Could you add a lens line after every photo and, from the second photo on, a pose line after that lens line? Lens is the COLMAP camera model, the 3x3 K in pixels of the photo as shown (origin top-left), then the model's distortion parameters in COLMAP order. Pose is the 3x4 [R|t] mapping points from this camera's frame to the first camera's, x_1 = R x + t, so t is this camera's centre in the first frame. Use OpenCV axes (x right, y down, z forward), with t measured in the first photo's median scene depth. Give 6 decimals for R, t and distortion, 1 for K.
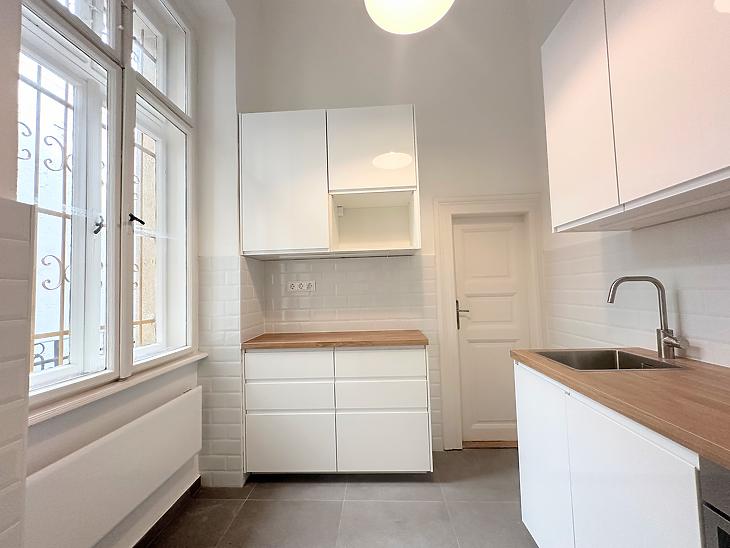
lens RADIAL K [[292.3, 0, 365.0], [0, 292.3, 274.0], [0, 0, 1]] dist [0.001286, 0.000272]
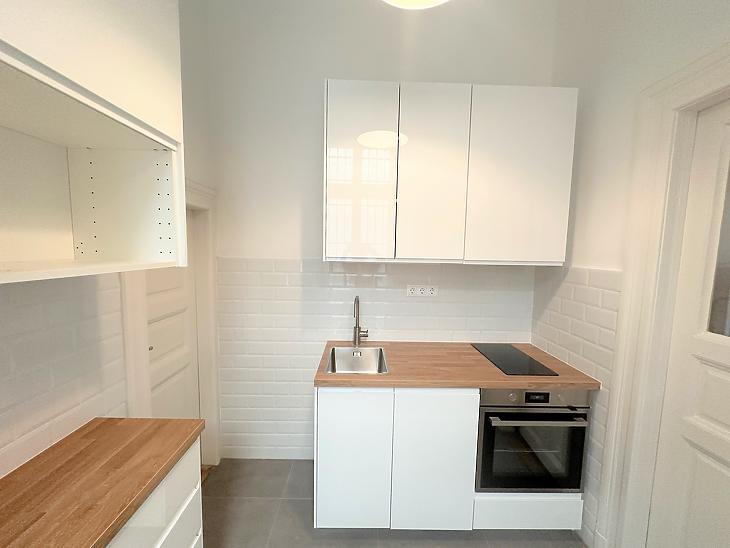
lens RADIAL K [[292.3, 0, 365.0], [0, 292.3, 274.0], [0, 0, 1]] dist [0.001286, 0.000272]
pose [[-0.054987, -0.057336, 0.996839, -0.427116], [-0.065819, 0.996387, 0.053680, -0.143389], [-0.996315, -0.062659, -0.058562, 0.812526]]
